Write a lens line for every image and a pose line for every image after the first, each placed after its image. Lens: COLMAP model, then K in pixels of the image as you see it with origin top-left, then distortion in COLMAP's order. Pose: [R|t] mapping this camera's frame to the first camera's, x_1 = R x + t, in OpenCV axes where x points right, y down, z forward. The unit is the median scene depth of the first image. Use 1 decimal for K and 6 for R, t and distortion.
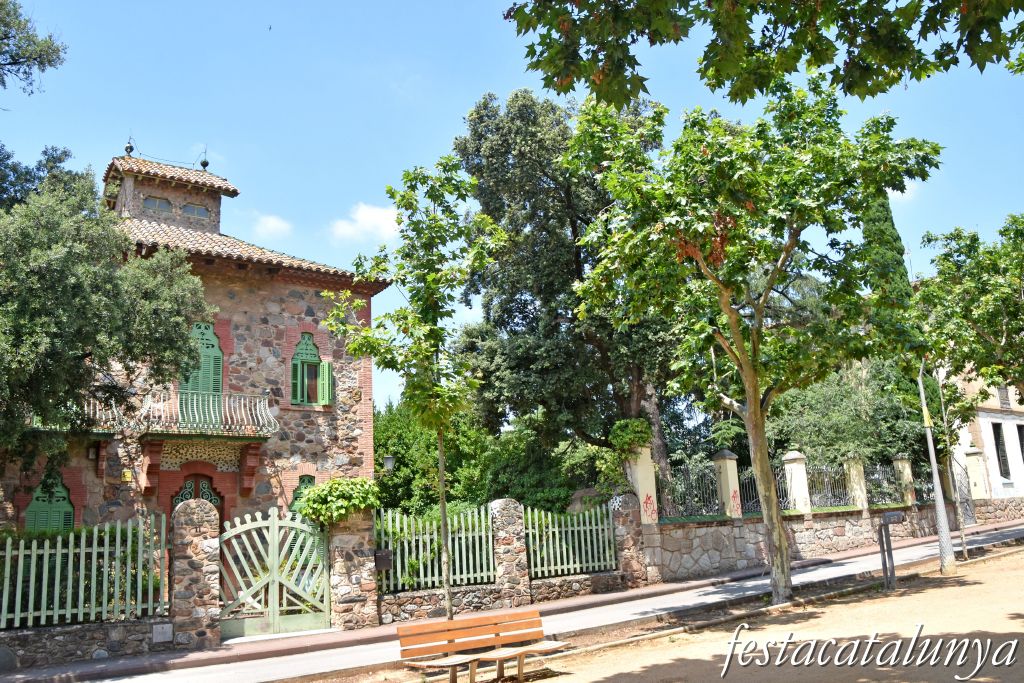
lens RADIAL K [[785.6, 0, 511.3], [0, 785.6, 365.6], [0, 0, 1]] dist [-0.152659, 0.087569]
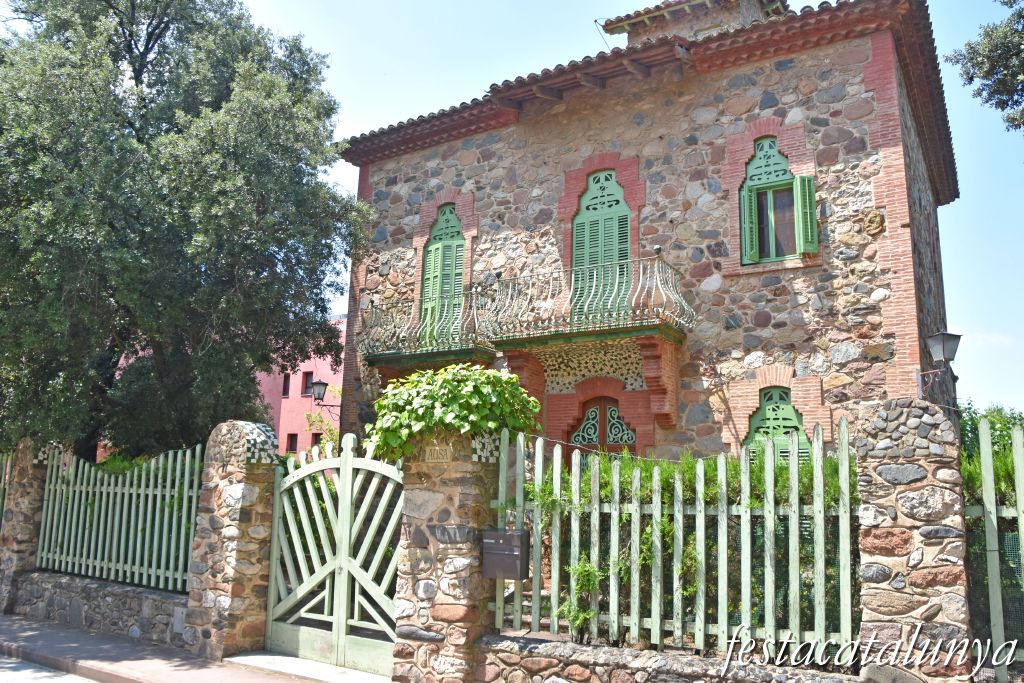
lens RADIAL K [[785.6, 0, 511.3], [0, 785.6, 365.6], [0, 0, 1]] dist [-0.152659, 0.087569]
pose [[0.370622, -0.095573, -0.923853, 0.181728], [0.148286, 0.988021, -0.042723, 0.129891], [0.916870, -0.121161, 0.380355, 0.662067]]
